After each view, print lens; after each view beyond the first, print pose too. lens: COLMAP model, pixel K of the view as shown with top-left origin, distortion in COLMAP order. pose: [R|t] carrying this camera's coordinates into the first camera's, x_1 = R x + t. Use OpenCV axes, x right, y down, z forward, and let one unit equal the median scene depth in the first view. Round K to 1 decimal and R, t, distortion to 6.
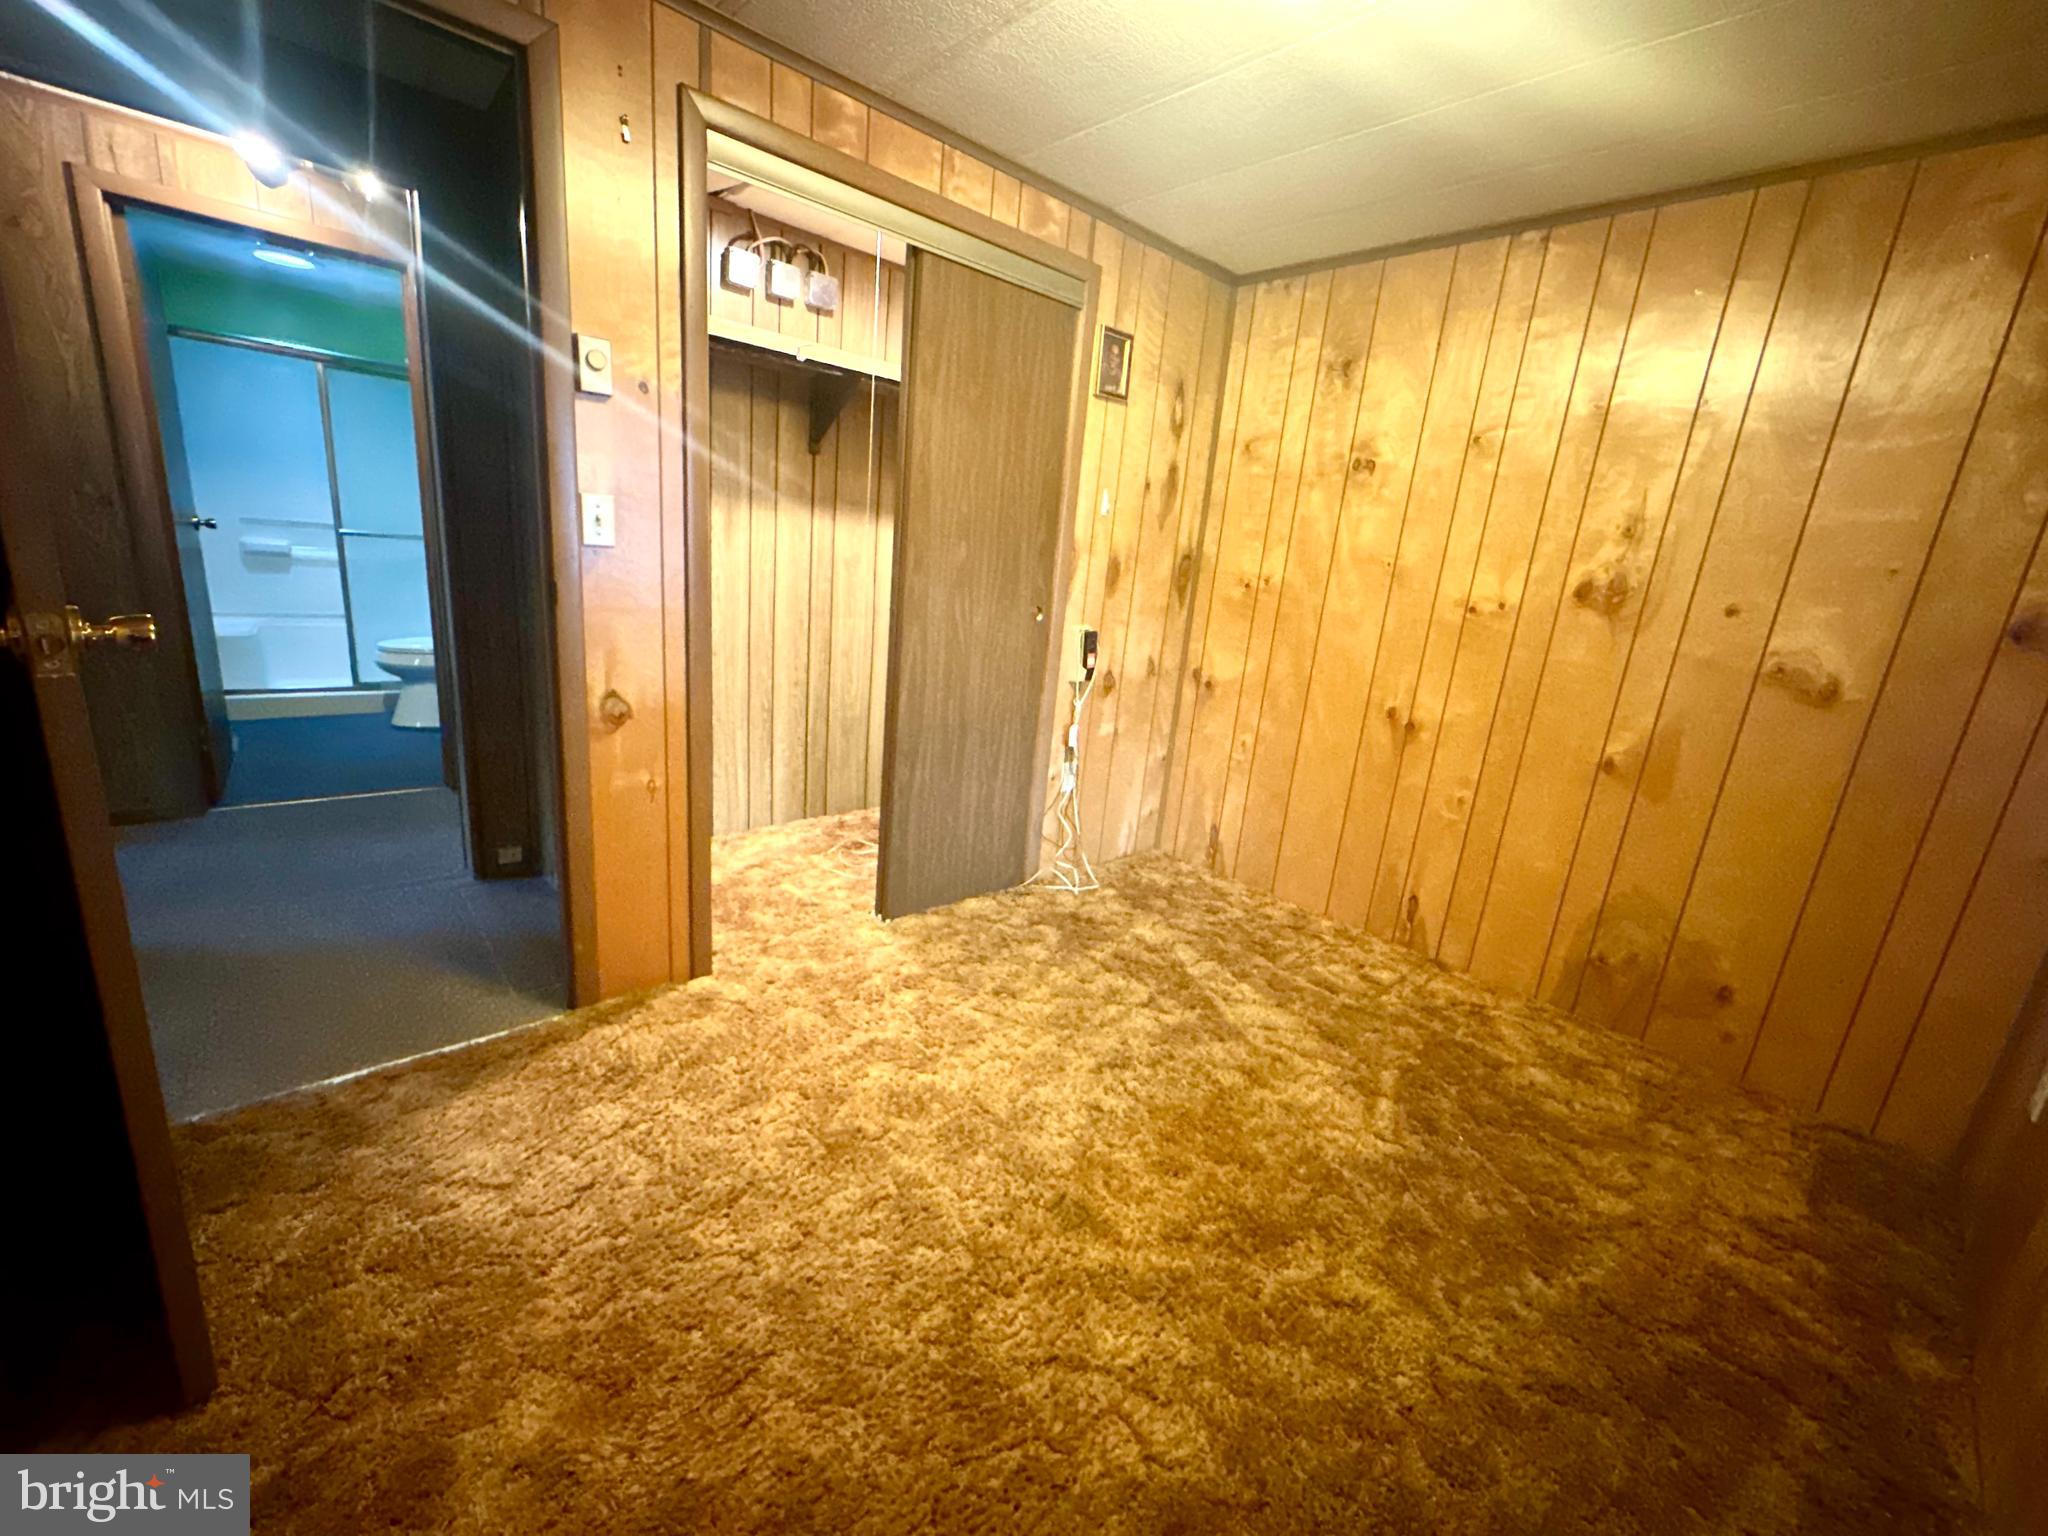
lens RADIAL K [[812.2, 0, 1023.2], [0, 812.2, 760.7], [0, 0, 1]] dist [-0.004445, 0.000751]
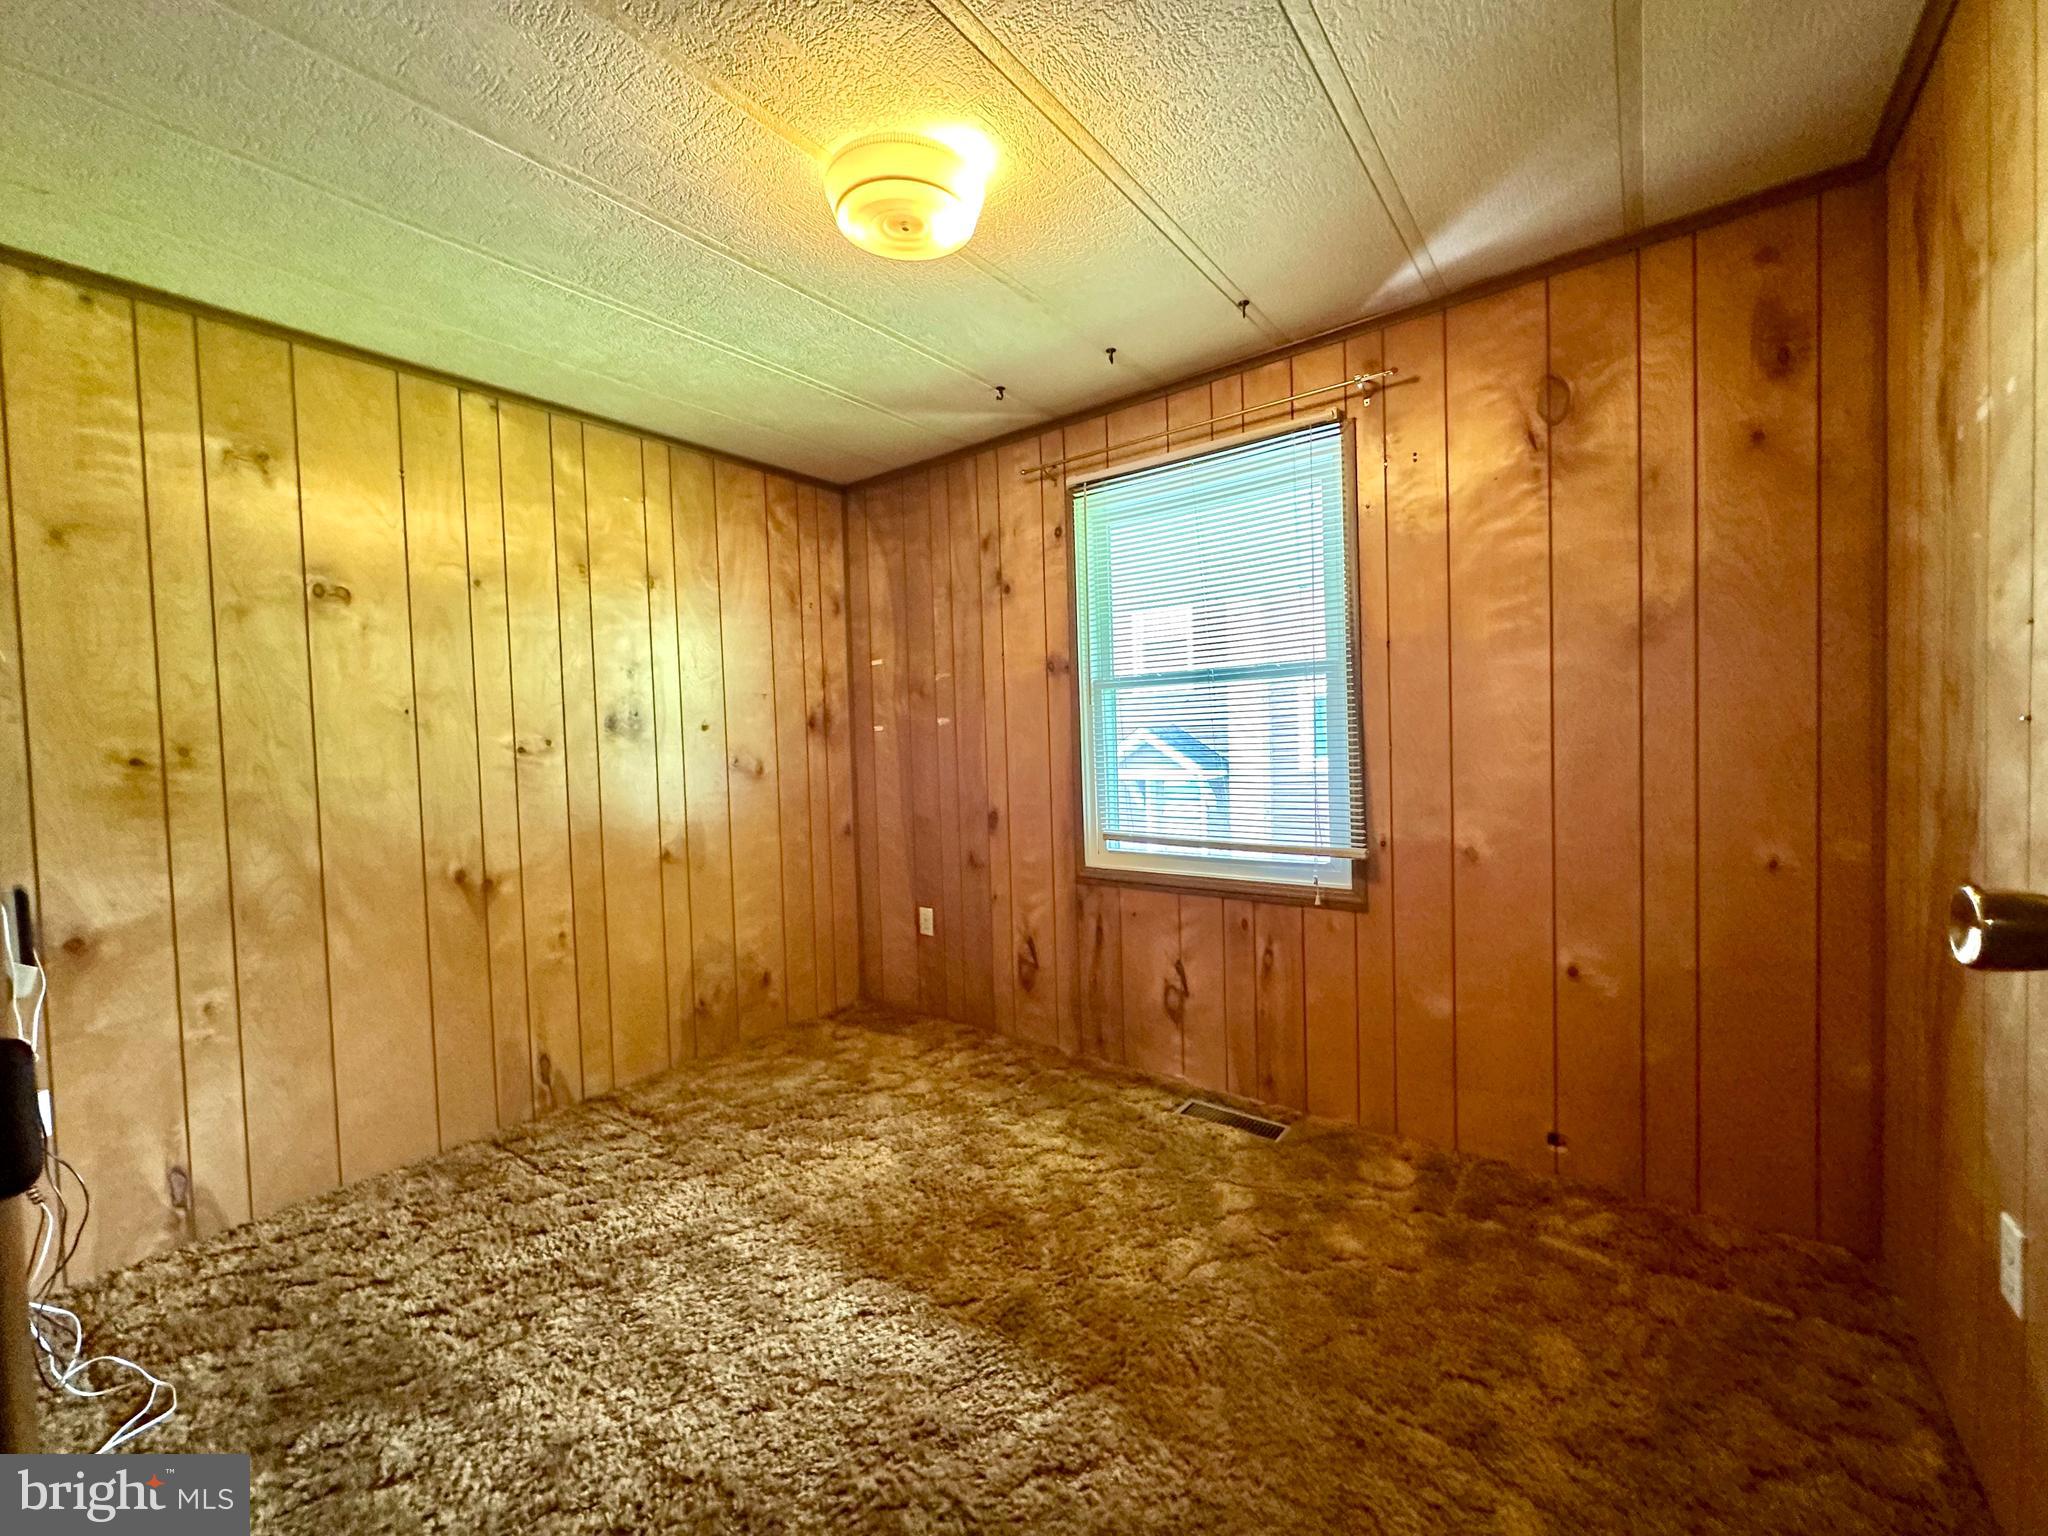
lens RADIAL K [[812.2, 0, 1023.2], [0, 812.2, 760.7], [0, 0, 1]] dist [-0.004445, 0.000751]
pose [[-0.174064, -0.114419, 0.978064, -0.573629], [0.262078, 0.952022, 0.158014, -0.186141], [-0.949219, 0.283834, -0.135726, 0.609477]]
